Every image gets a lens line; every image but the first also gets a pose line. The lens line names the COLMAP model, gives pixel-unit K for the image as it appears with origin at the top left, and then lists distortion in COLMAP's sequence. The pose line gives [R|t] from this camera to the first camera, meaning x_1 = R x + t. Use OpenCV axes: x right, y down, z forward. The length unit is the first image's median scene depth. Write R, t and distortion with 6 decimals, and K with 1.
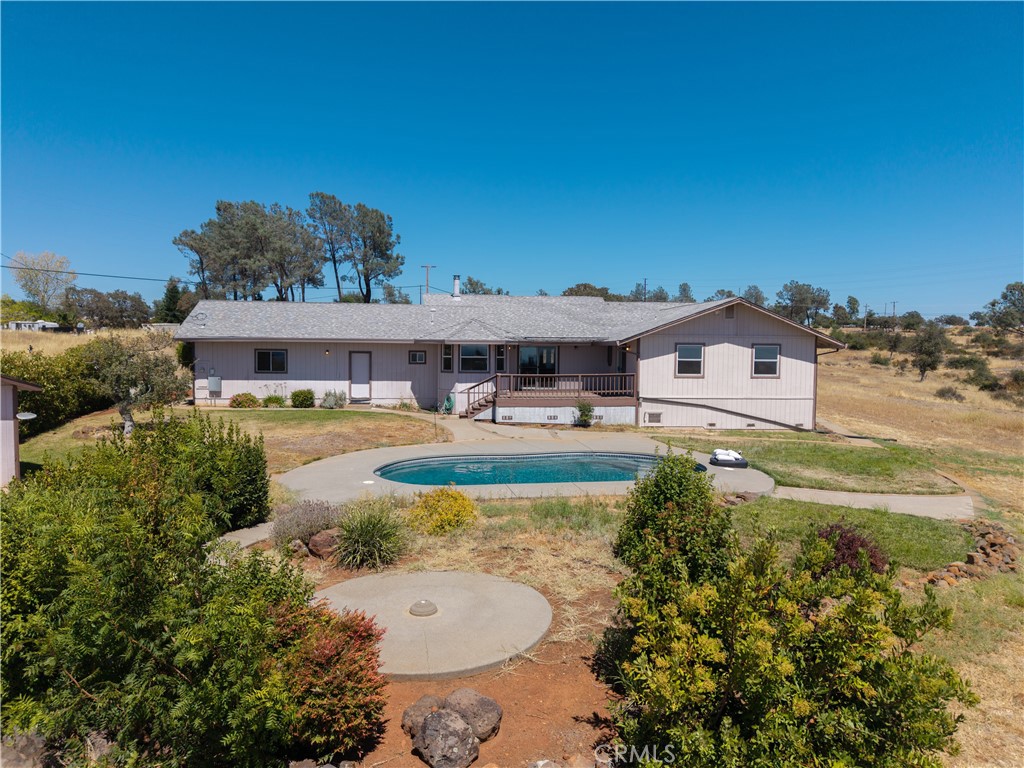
lens RADIAL K [[681.9, 0, 512.0], [0, 681.9, 384.0], [0, 0, 1]] dist [0.054180, -0.065553]
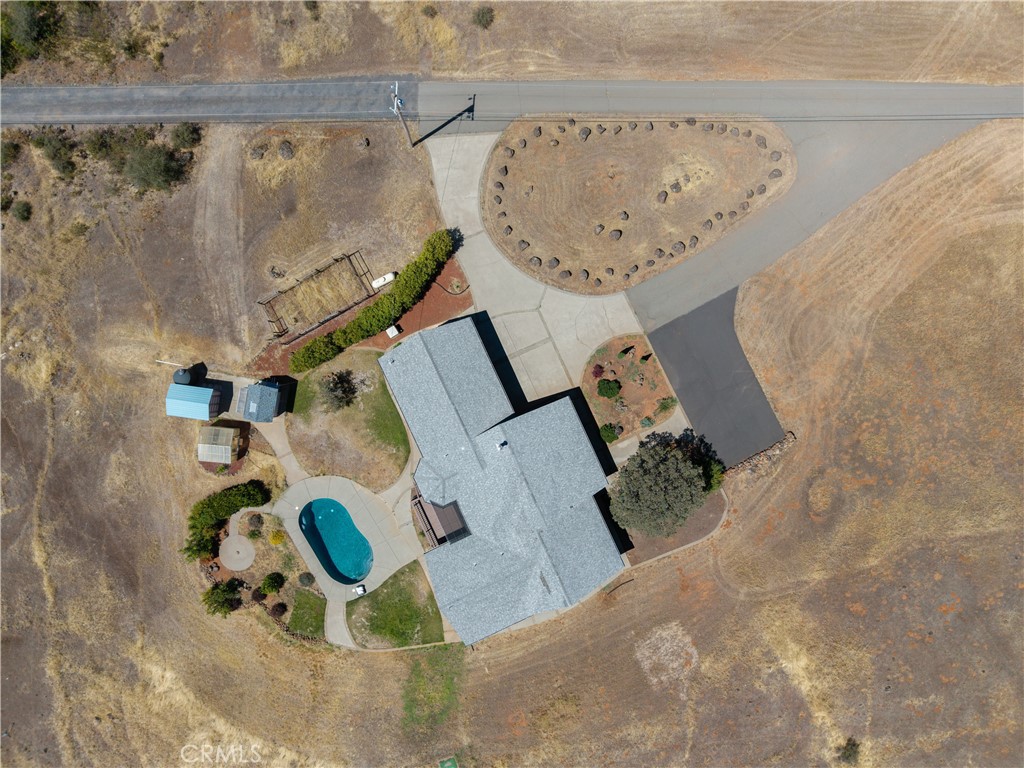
lens RADIAL K [[681.9, 0, 512.0], [0, 681.9, 384.0], [0, 0, 1]] dist [0.054180, -0.065553]
pose [[0.328643, 0.944439, 0.005439, -0.293598], [-0.063207, 0.016248, 0.997868, -2.318955], [0.942337, -0.328286, 0.065035, 1.257502]]
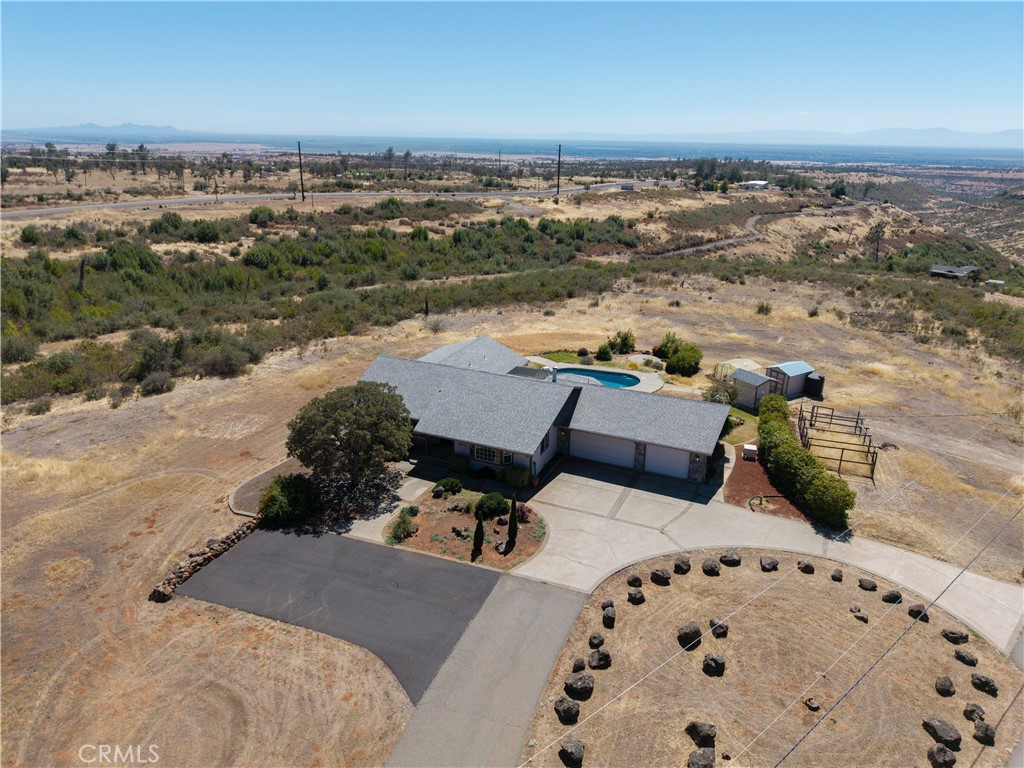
lens RADIAL K [[684.5, 0, 512.0], [0, 684.5, 384.0], [0, 0, 1]] dist [0.024782, -0.019076]
pose [[-0.873555, -0.192300, 0.447127, -0.801968], [-0.002269, 0.920242, 0.391344, -0.879582], [-0.486720, 0.340846, -0.804318, 2.775535]]
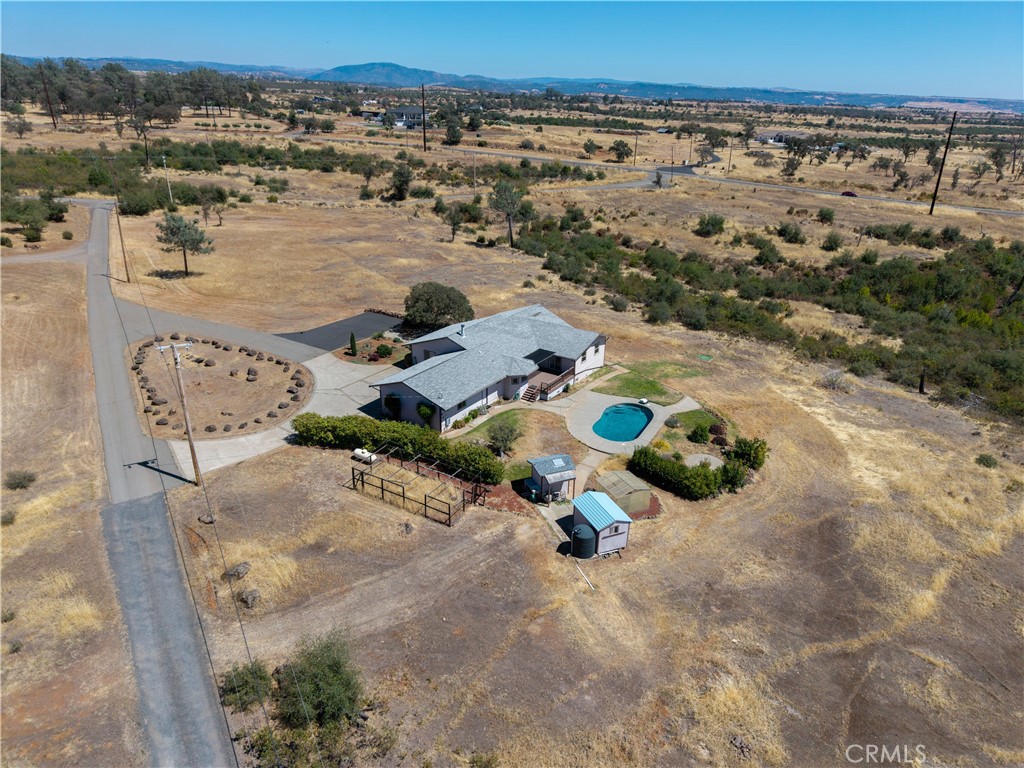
lens RADIAL K [[681.9, 0, 512.0], [0, 681.9, 384.0], [0, 0, 1]] dist [0.054180, -0.065553]
pose [[0.631180, -0.307096, 0.712253, -1.894925], [0.034220, 0.928413, 0.369971, -0.946530], [-0.774882, -0.209145, 0.596504, -0.437414]]
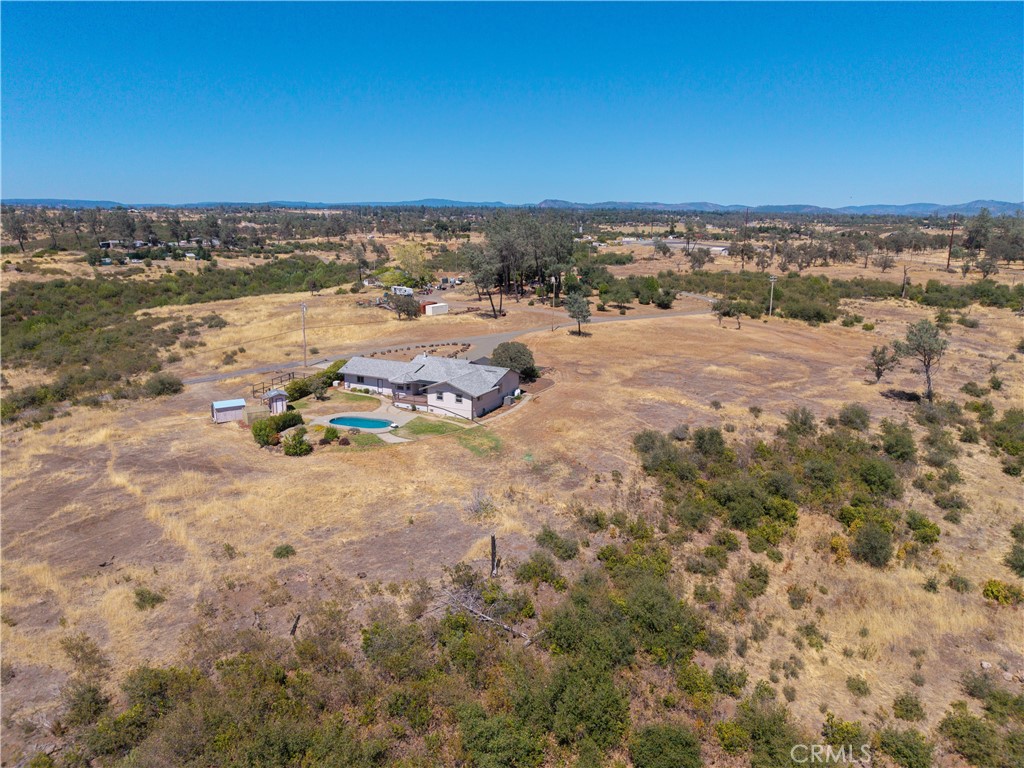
lens RADIAL K [[681.9, 0, 512.0], [0, 681.9, 384.0], [0, 0, 1]] dist [0.054180, -0.065553]
pose [[0.842073, 0.116809, -0.526562, 2.369861], [-0.033212, 0.985644, 0.165536, -0.675052], [0.538339, -0.121905, 0.833864, -1.685533]]
